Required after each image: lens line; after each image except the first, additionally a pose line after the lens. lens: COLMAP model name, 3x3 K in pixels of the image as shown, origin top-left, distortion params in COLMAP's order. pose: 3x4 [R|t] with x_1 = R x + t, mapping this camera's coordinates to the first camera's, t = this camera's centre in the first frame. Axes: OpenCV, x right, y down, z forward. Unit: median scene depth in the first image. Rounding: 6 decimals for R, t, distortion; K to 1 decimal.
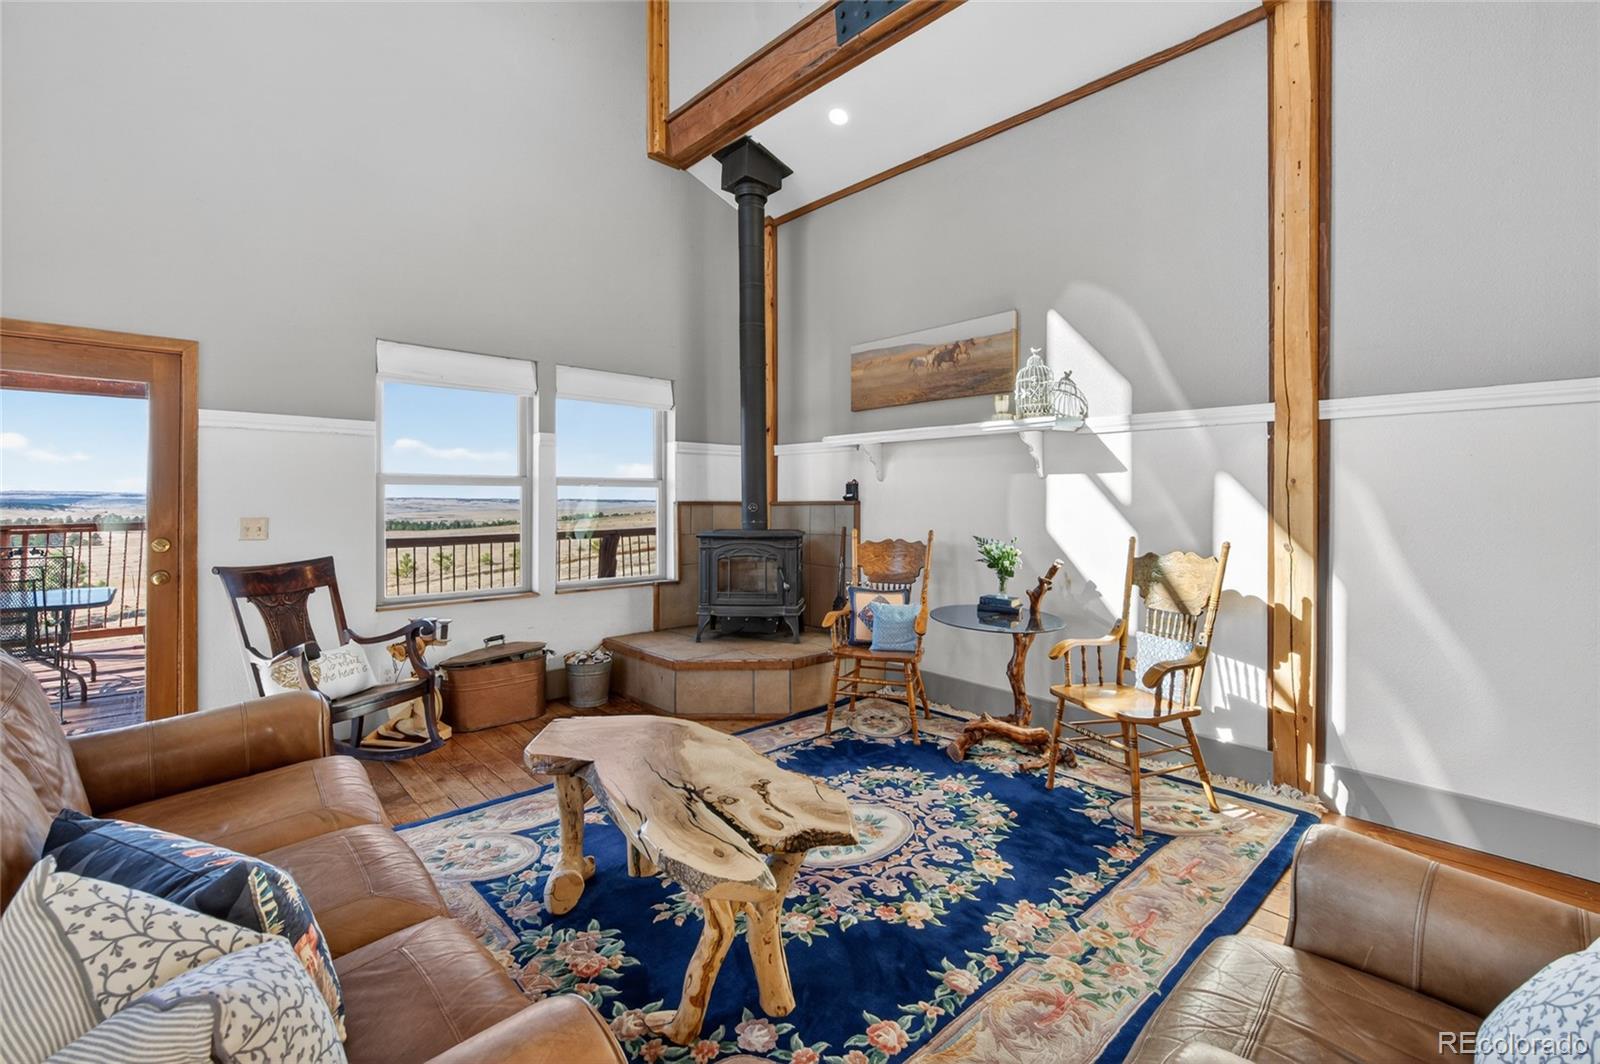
lens RADIAL K [[702.5, 0, 816.0], [0, 702.5, 499.4], [0, 0, 1]] dist [0.001049, -0.002510]
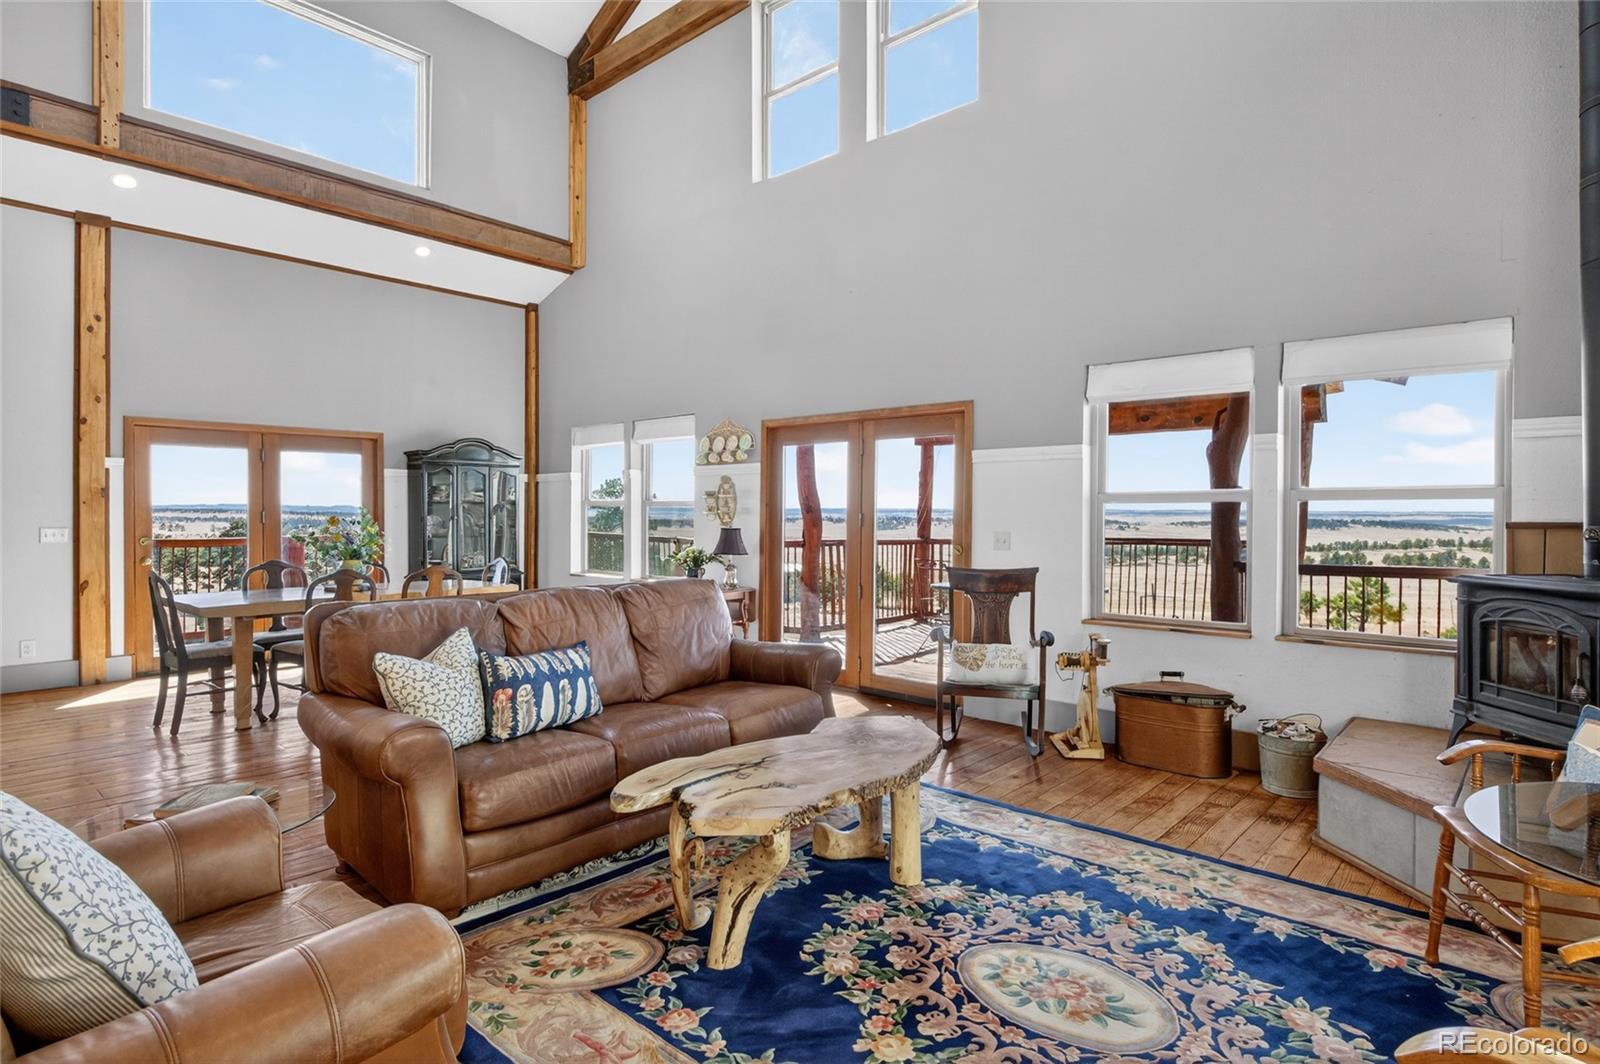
lens RADIAL K [[839.5, 0, 800.7], [0, 839.5, 524.0], [0, 0, 1]] dist [0.005392, -0.002875]
pose [[0.076813, 0.005857, -0.997028, 0.621004], [-0.002389, 0.999981, 0.005691, 0.002974], [0.997043, 0.001945, 0.076825, 0.488127]]
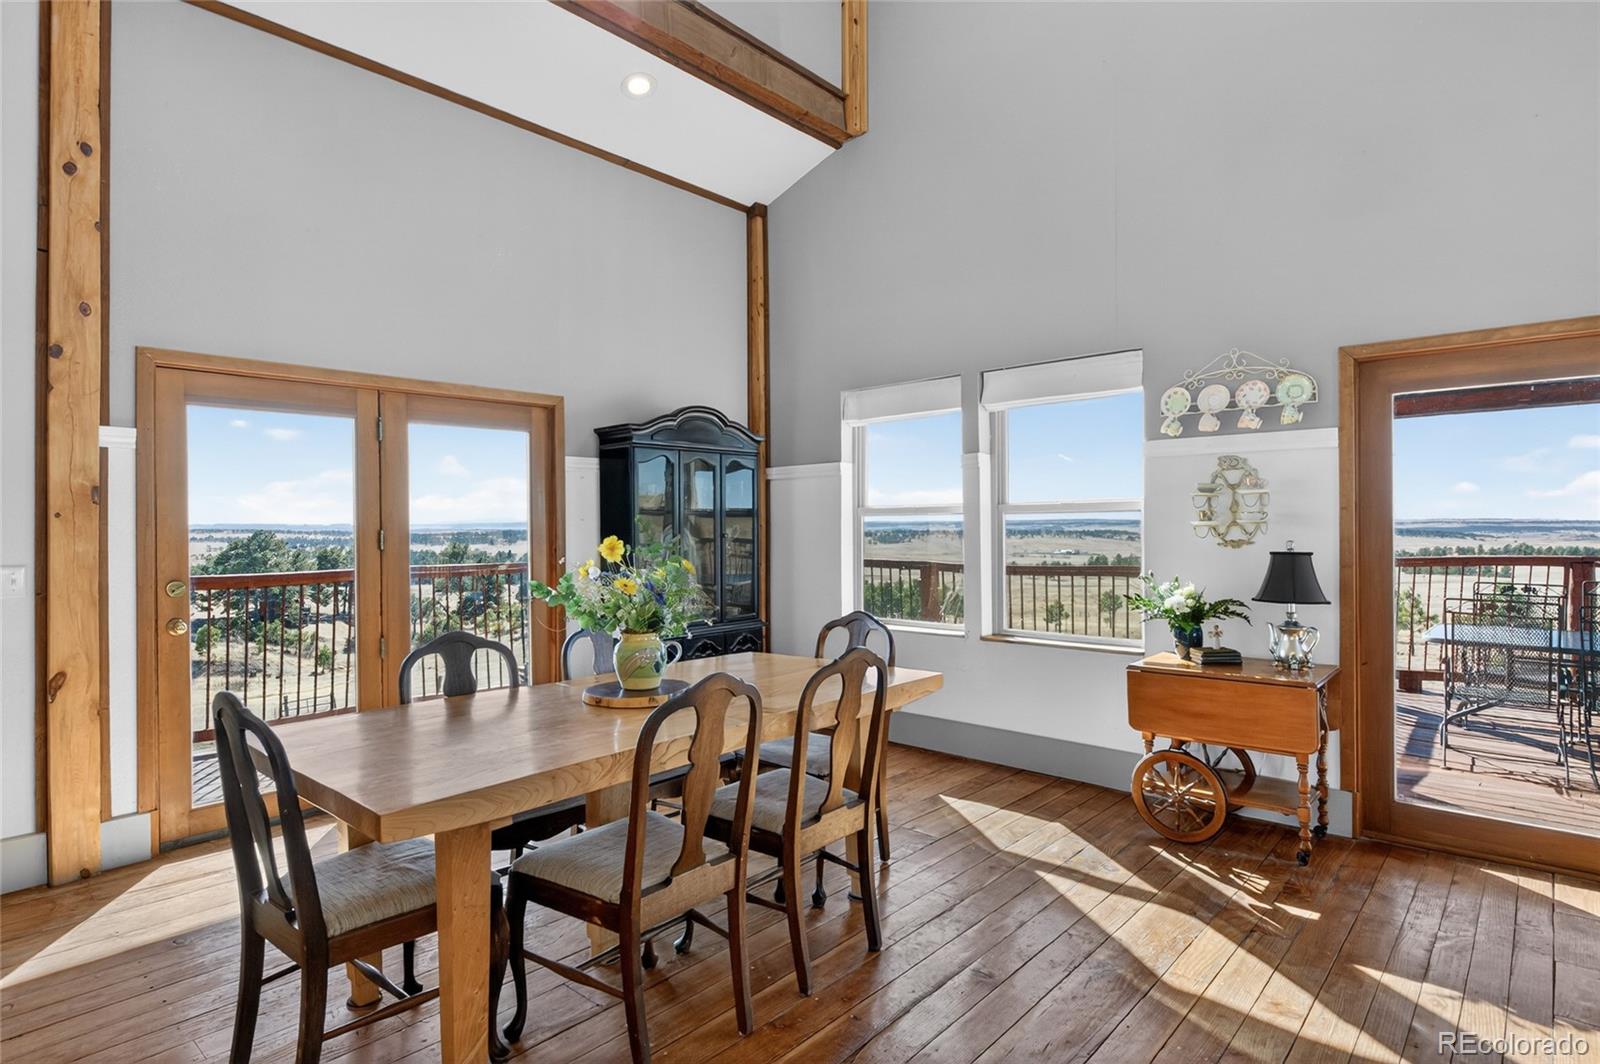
lens RADIAL K [[839.5, 0, 797.6], [0, 839.5, 527.8], [0, 0, 1]] dist [0.005392, -0.002875]
pose [[0.076627, -0.006937, -0.997036, -0.266375], [0.008010, 0.999948, -0.006342, -0.003045], [0.997028, -0.007500, 0.076678, -0.134669]]
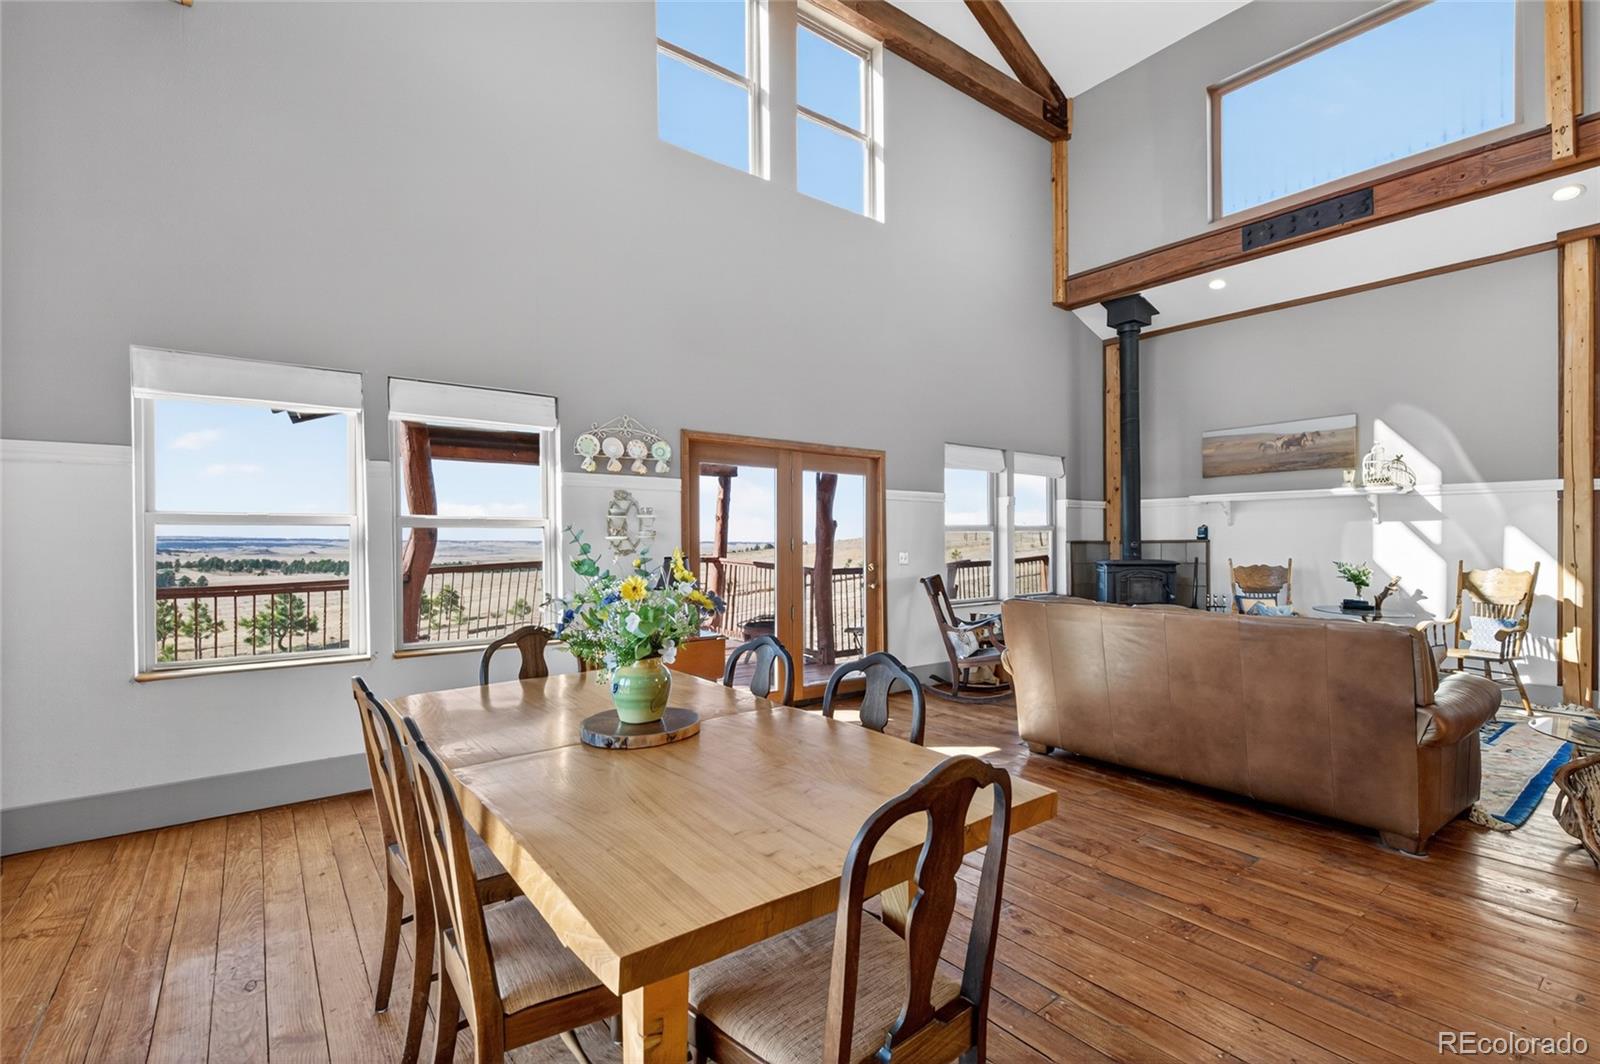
lens RADIAL K [[727.5, 0, 812.4], [0, 727.5, 543.8], [0, 0, 1]] dist [-0.000906, -0.001972]
pose [[0.995551, -0.006732, -0.093984, -0.799730], [0.007319, 0.999956, 0.005903, -0.005686], [0.093940, -0.006565, 0.995556, -0.738480]]
